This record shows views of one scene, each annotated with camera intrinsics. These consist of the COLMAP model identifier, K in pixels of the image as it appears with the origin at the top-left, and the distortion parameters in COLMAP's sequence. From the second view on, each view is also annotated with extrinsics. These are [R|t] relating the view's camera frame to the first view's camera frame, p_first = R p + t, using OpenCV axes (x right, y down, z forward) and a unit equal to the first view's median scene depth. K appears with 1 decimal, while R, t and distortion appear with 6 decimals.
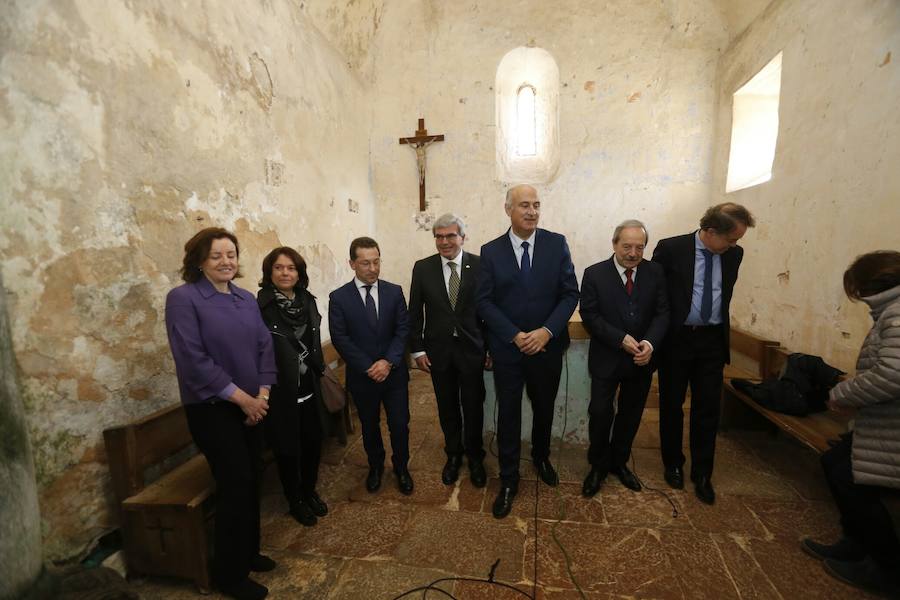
lens RADIAL K [[404.9, 0, 455.4], [0, 404.9, 302.8], [0, 0, 1]] dist [-0.067211, 0.022596]
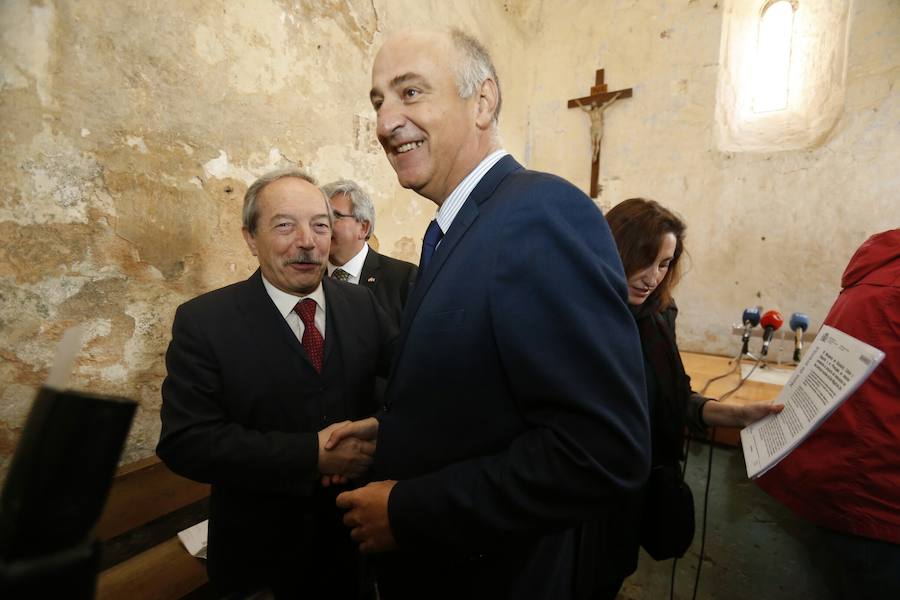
lens RADIAL K [[404.9, 0, 455.4], [0, 404.9, 302.8], [0, 0, 1]] dist [-0.067211, 0.022596]
pose [[0.904623, 0.089777, -0.416651, 0.012790], [-0.092077, 0.995645, 0.014620, -0.033565], [0.416149, 0.025139, 0.908949, 0.290186]]
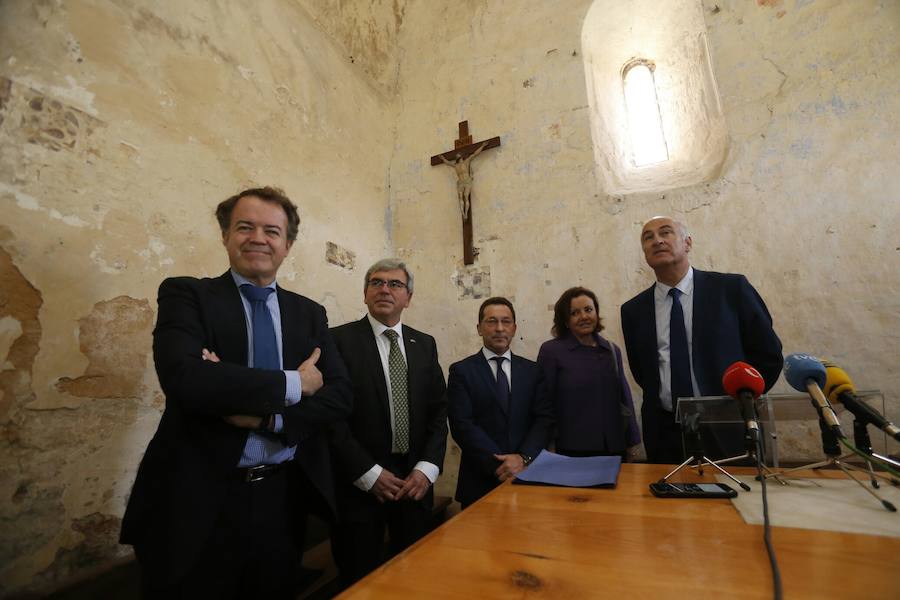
lens RADIAL K [[404.9, 0, 455.4], [0, 404.9, 302.8], [0, 0, 1]] dist [-0.067211, 0.022596]
pose [[0.964199, -0.062826, -0.257629, 0.050140], [-0.013921, 0.958198, -0.285768, -0.016509], [0.264813, 0.279123, 0.923019, 0.562604]]
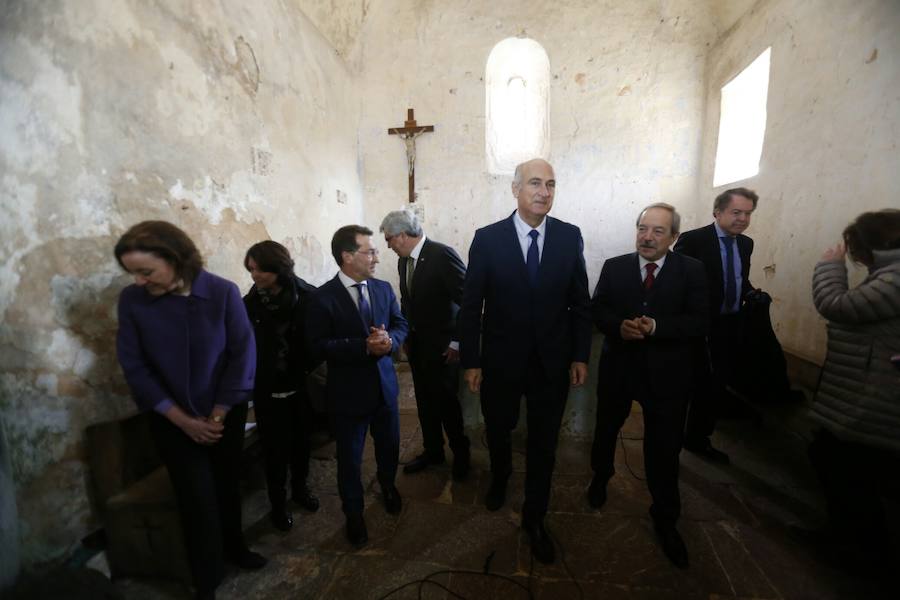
lens RADIAL K [[404.9, 0, 455.4], [0, 404.9, 302.8], [0, 0, 1]] dist [-0.067211, 0.022596]
pose [[0.999401, 0.000286, 0.034609, -0.009909], [-0.000850, 0.999867, 0.016275, 0.001858], [-0.034600, -0.016295, 0.999268, 0.005728]]
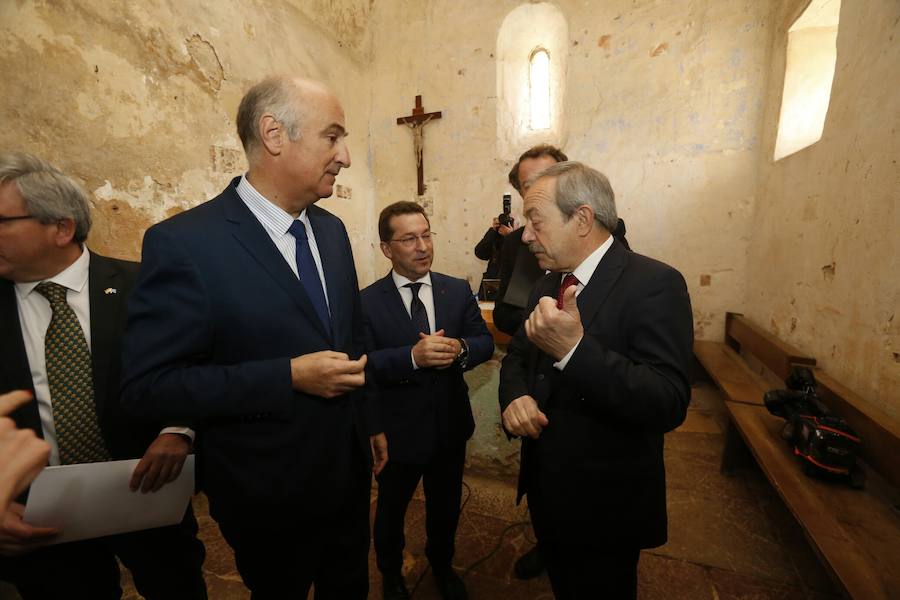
lens RADIAL K [[404.9, 0, 455.4], [0, 404.9, 302.8], [0, 0, 1]] dist [-0.067211, 0.022596]
pose [[0.981191, 0.024370, -0.191495, 0.210425], [-0.018555, 0.999312, 0.032104, -0.011578], [0.192145, -0.027947, 0.980968, 0.105750]]
